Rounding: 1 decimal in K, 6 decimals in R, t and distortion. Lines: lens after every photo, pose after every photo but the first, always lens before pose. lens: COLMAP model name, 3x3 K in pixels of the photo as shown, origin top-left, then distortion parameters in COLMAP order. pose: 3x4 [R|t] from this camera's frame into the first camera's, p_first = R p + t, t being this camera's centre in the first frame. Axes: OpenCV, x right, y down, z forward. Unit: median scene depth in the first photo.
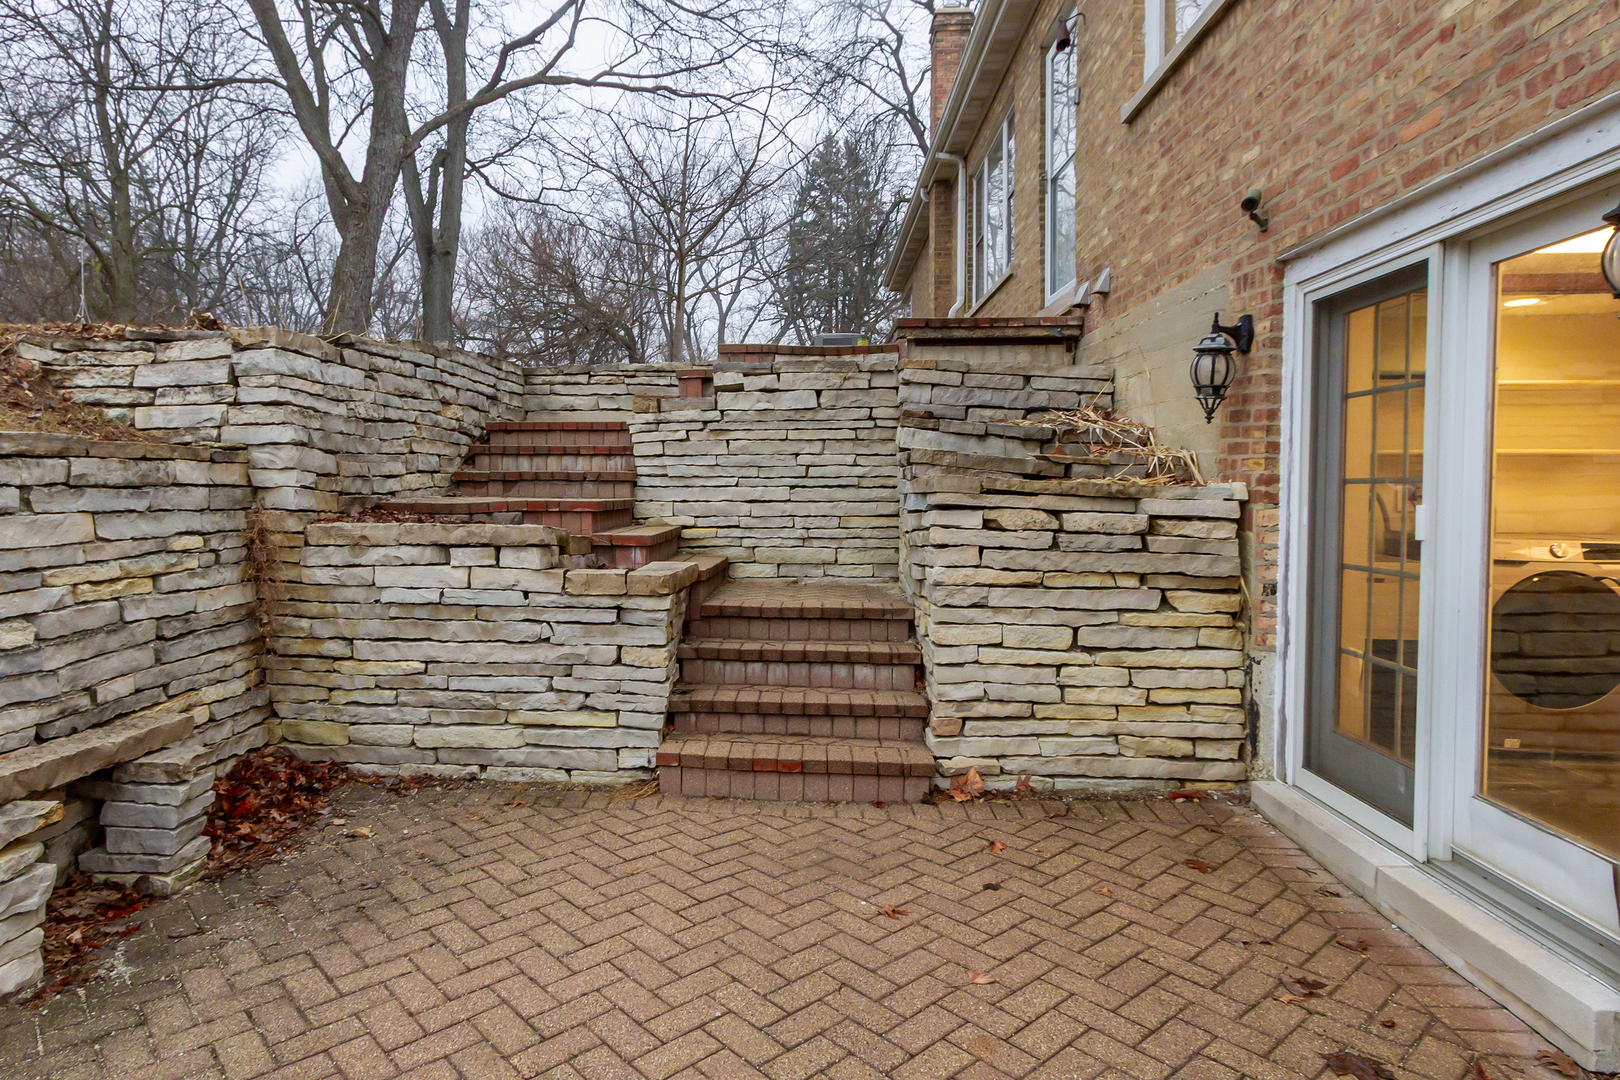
lens RADIAL K [[763.3, 0, 803.2], [0, 763.3, 542.4], [0, 0, 1]] dist [0.002094, -0.000077]
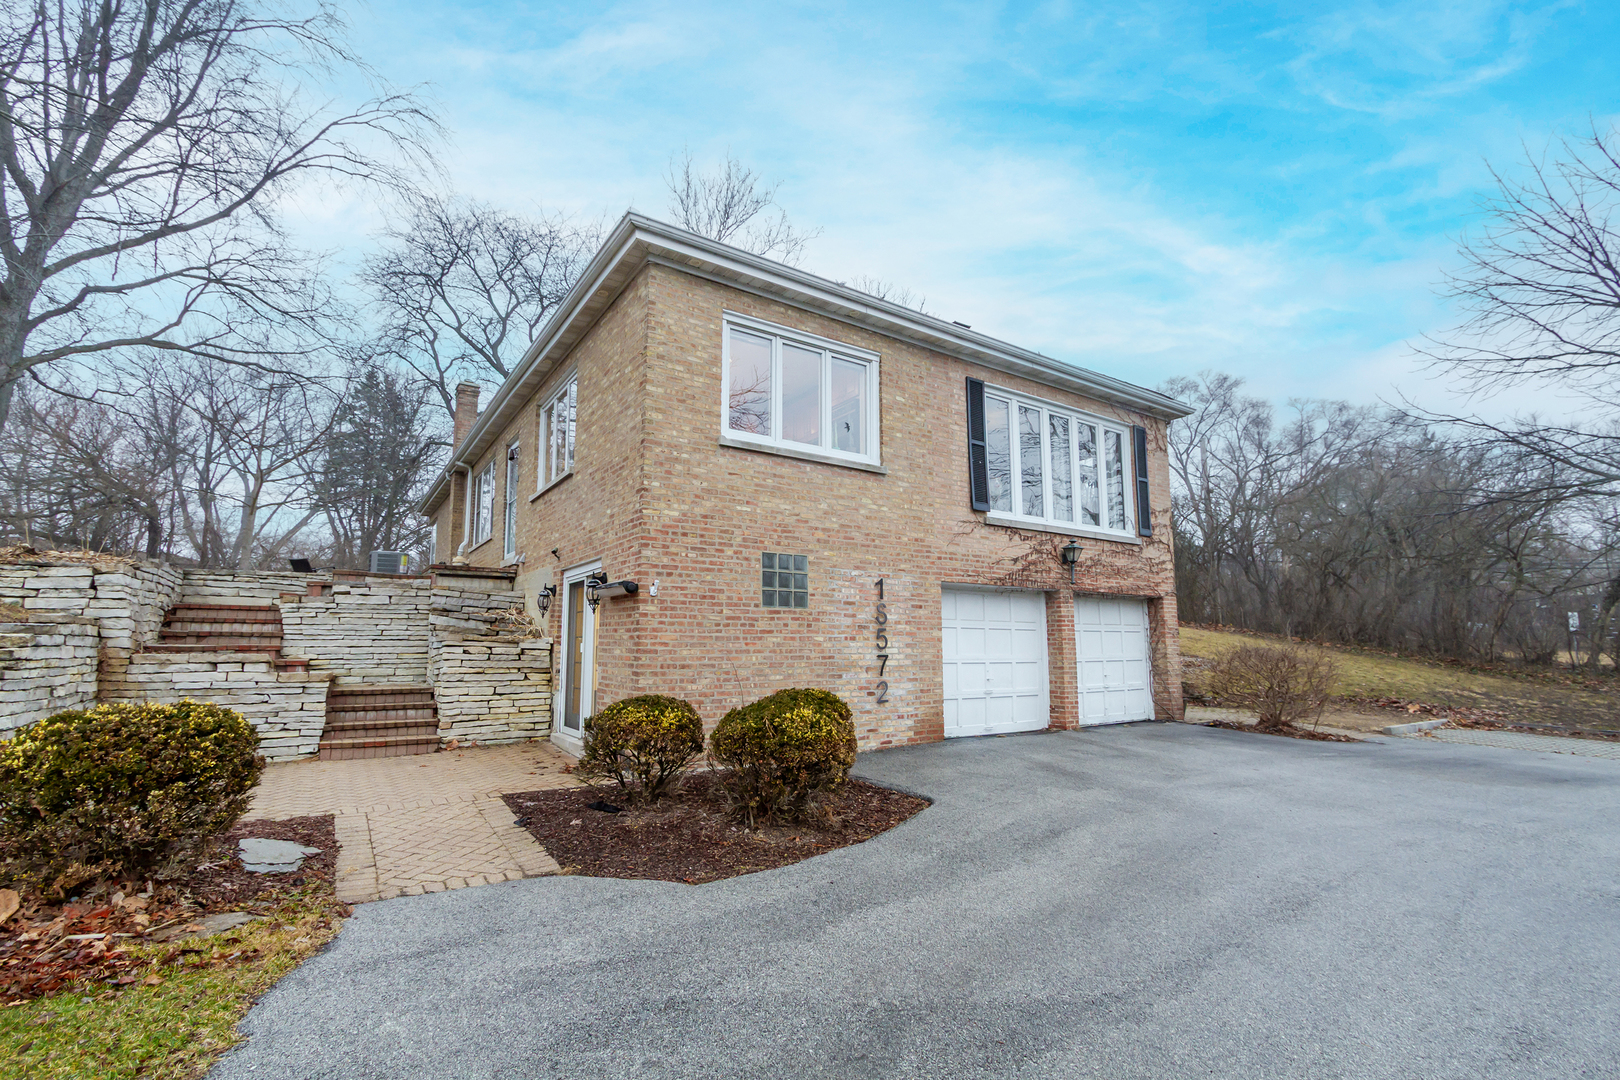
lens RADIAL K [[763.3, 0, 803.2], [0, 763.3, 542.4], [0, 0, 1]] dist [0.002094, -0.000077]
pose [[0.824709, 0.077332, 0.560245, -0.311425], [0.043863, 0.978878, -0.199686, 0.181328], [-0.563853, 0.189256, 0.803898, -1.878620]]
